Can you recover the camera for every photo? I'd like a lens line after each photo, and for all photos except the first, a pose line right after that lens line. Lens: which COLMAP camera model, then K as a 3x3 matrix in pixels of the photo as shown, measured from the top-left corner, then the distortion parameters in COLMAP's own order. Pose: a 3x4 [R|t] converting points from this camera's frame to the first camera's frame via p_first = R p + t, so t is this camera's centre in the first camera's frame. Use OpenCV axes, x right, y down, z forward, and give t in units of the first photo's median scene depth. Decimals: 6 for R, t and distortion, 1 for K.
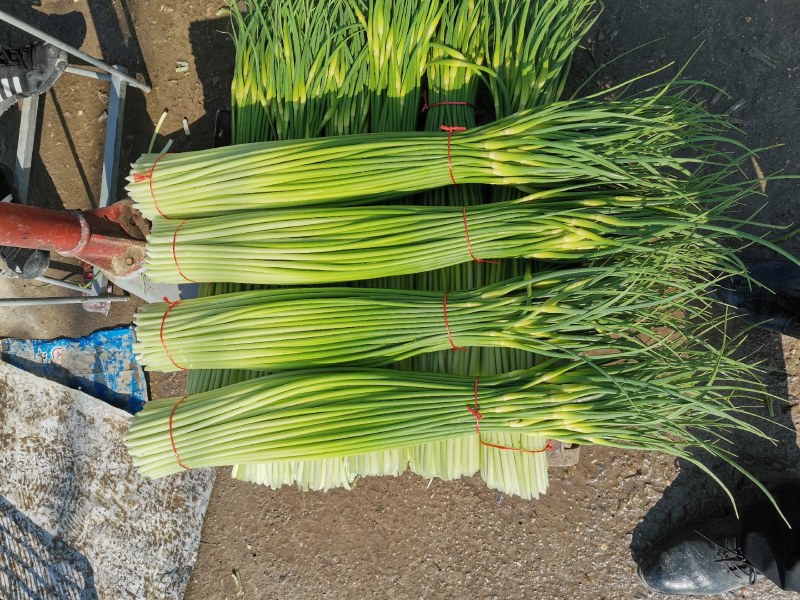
lens RADIAL K [[578.1, 0, 416.1], [0, 578.1, 313.2], [0, 0, 1]] dist [0.001279, -0.040649]
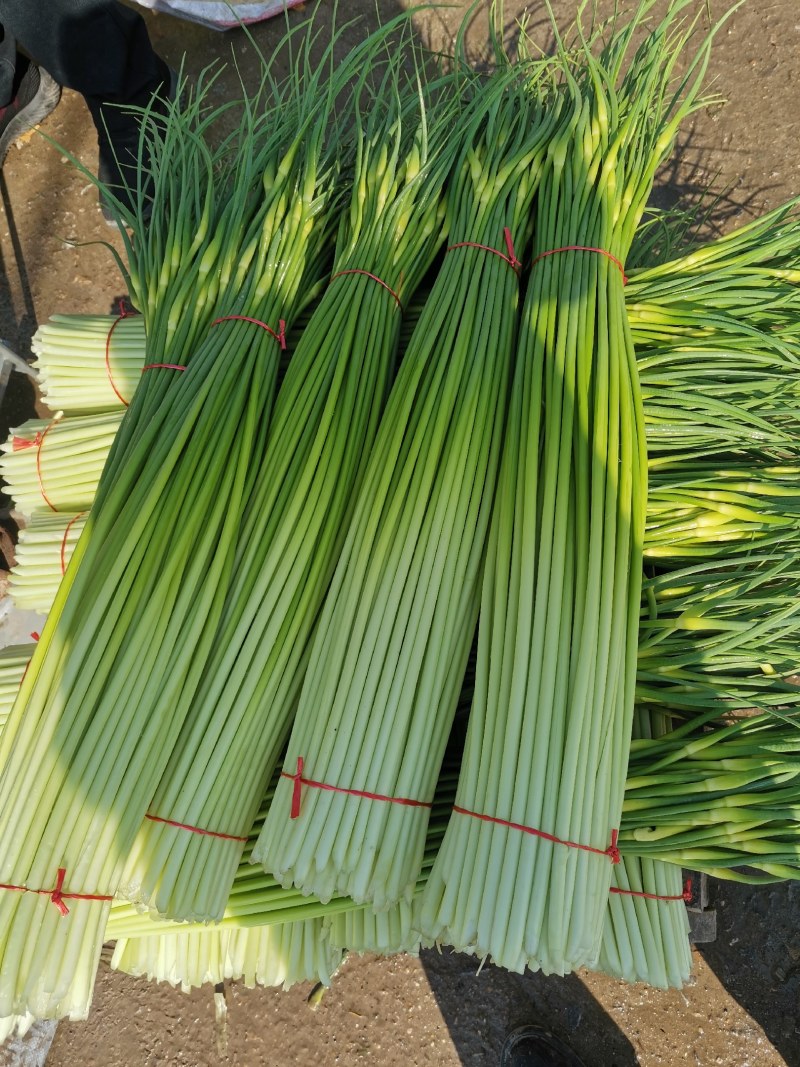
lens RADIAL K [[772.6, 0, 420.7], [0, 772.6, 535.3], [0, 0, 1]] dist [0.000938, -0.008069]
pose [[0.996563, 0.027299, 0.078207, -0.117494], [-0.001588, 0.950258, -0.311461, 0.149831], [-0.082820, 0.310266, 0.947035, 0.206733]]
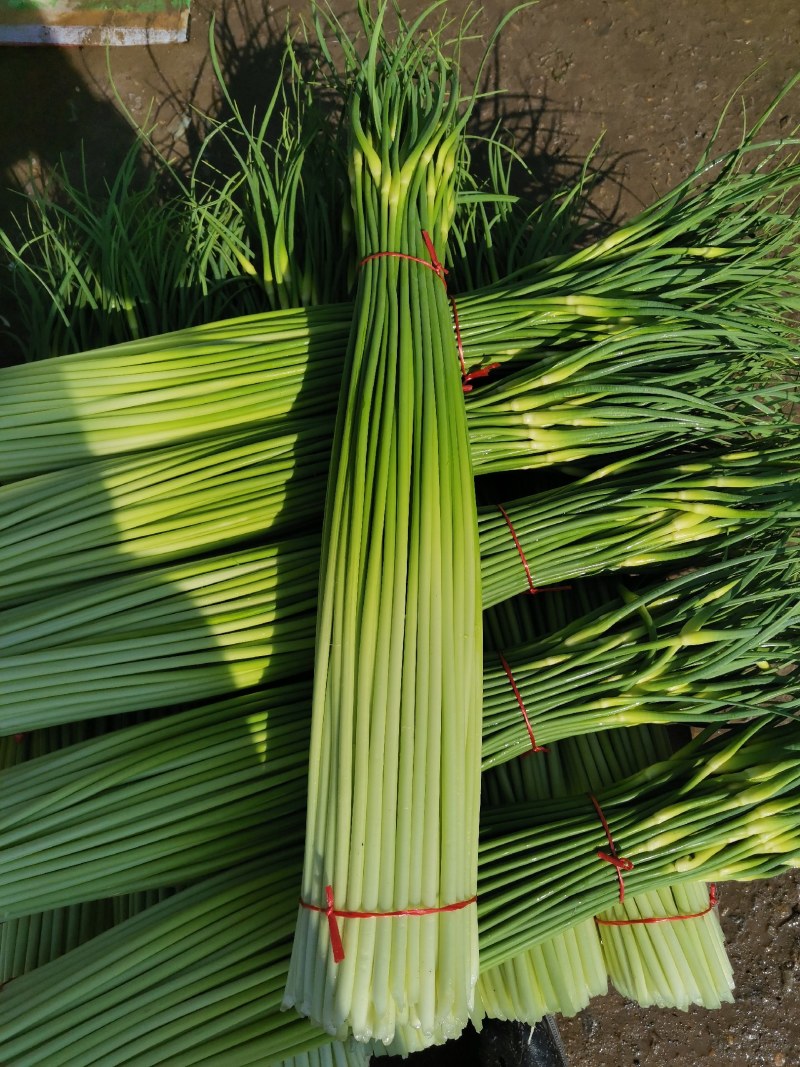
lens RADIAL K [[752.6, 0, 400.0], [0, 752.6, 533.5], [0, 0, 1]] dist [0.061704, -0.072113]
pose [[0.956455, -0.136768, 0.257853, -0.229079], [0.203453, 0.945835, -0.252987, 0.024340], [-0.209286, 0.294432, 0.932475, 0.297540]]
